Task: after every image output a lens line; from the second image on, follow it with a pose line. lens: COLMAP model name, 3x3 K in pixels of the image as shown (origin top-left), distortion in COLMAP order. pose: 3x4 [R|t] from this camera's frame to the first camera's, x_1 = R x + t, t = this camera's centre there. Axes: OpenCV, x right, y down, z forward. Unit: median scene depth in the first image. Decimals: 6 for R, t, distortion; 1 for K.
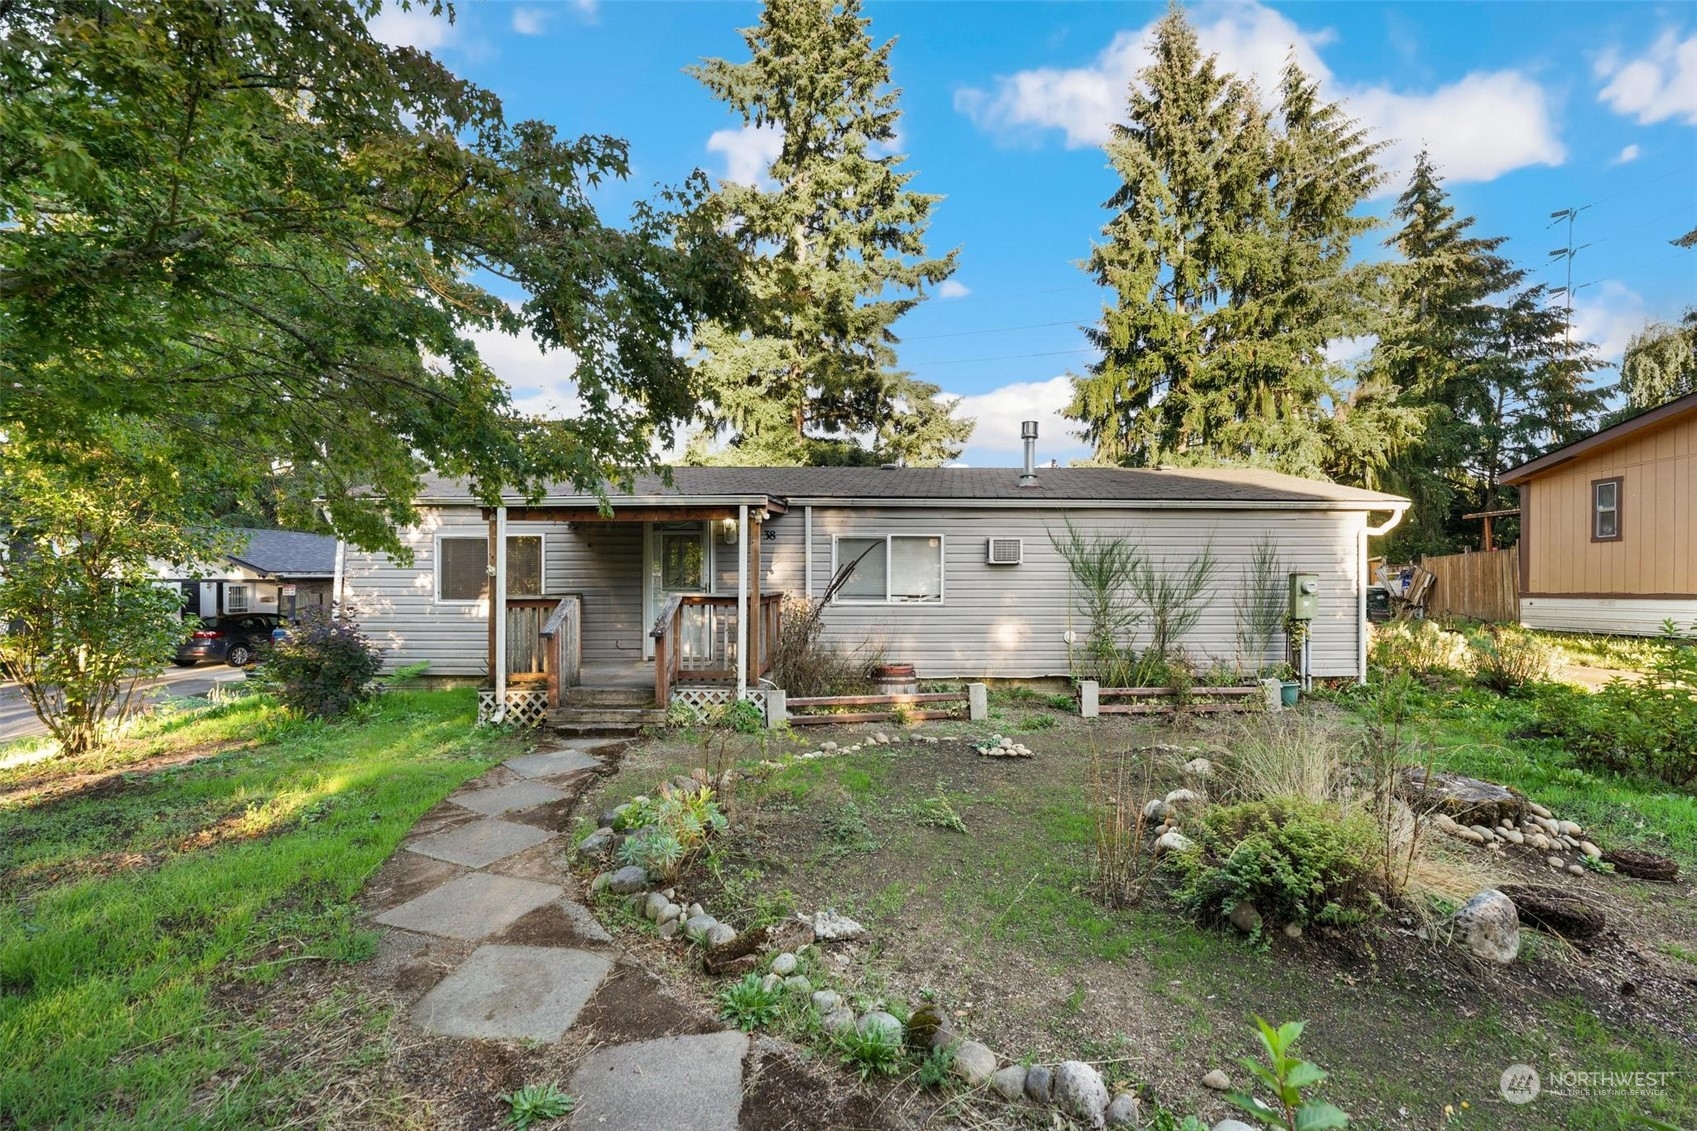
lens RADIAL K [[693.8, 0, 848.6], [0, 693.8, 565.9], [0, 0, 1]] dist [0.000347, 0.000471]
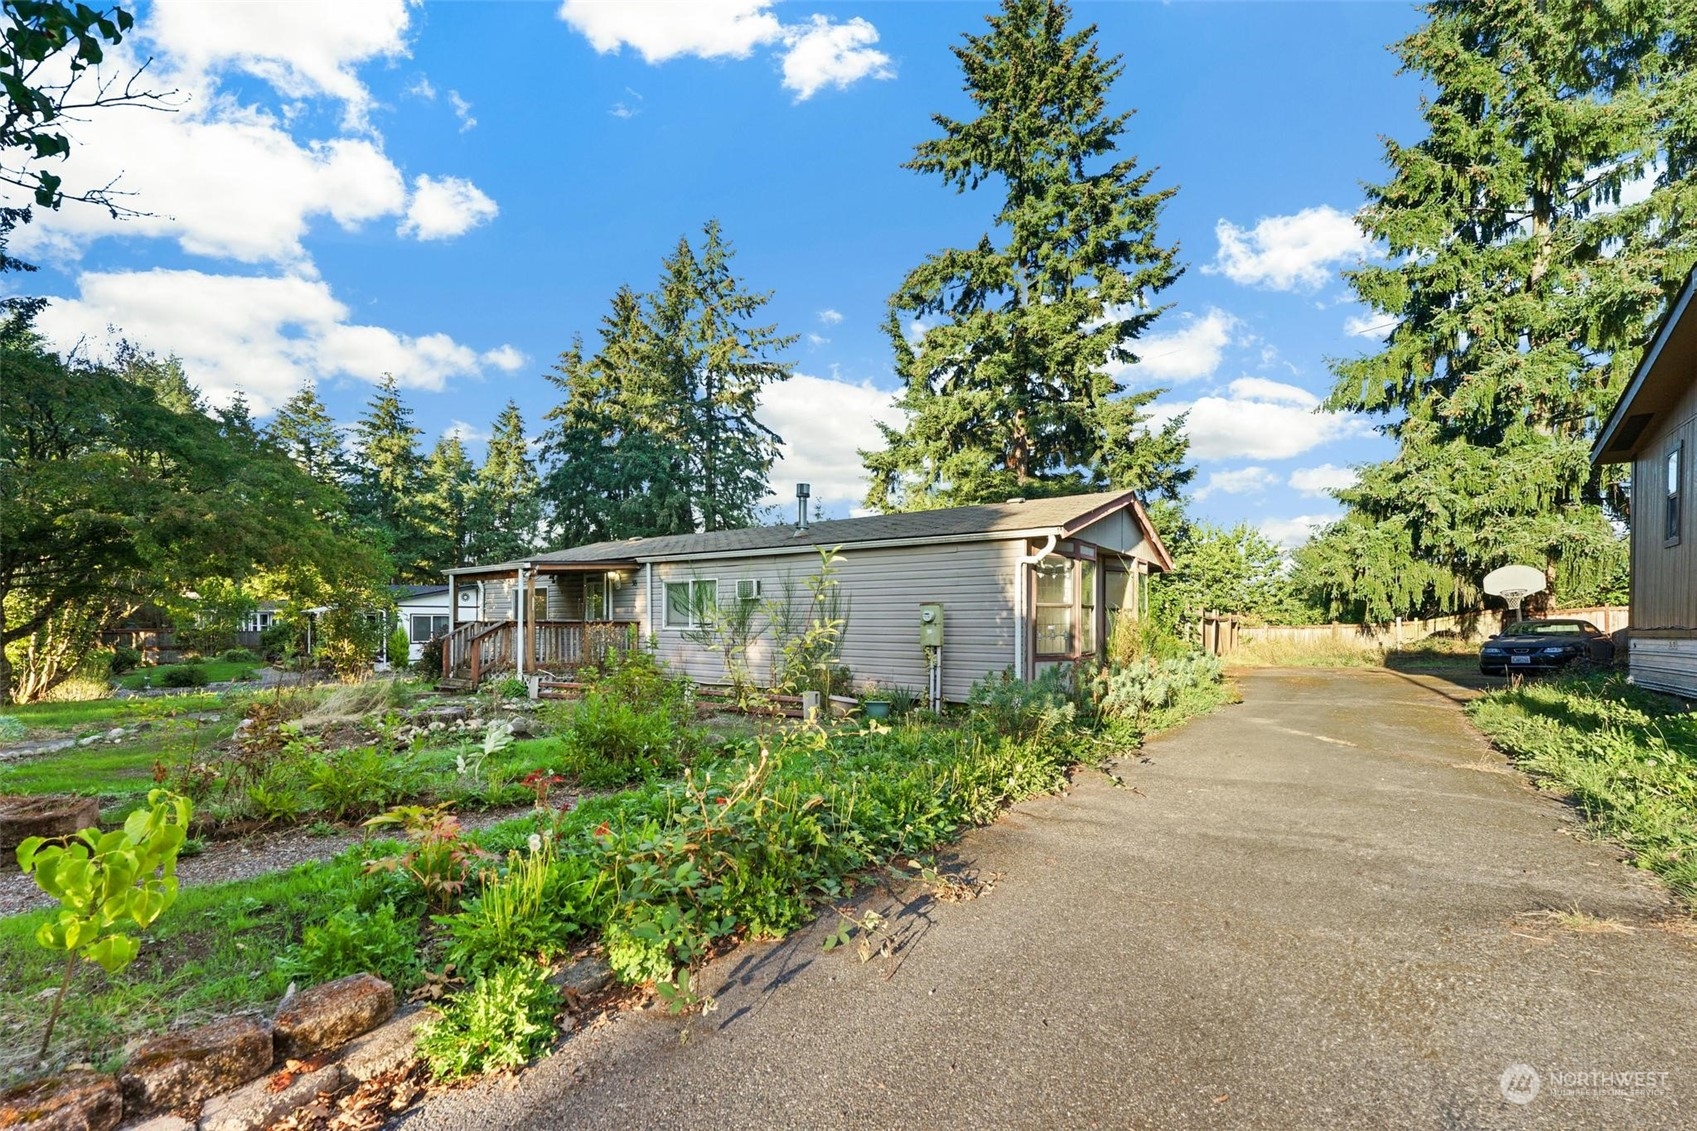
lens RADIAL K [[693.8, 0, 859.1], [0, 693.8, 628.4], [0, 0, 1]] dist [0.000347, 0.000471]
pose [[0.815018, 0.009795, -0.579353, 0.355060], [0.011160, 0.999406, 0.032596, 0.003689], [0.579328, -0.033032, 0.814425, 0.009811]]
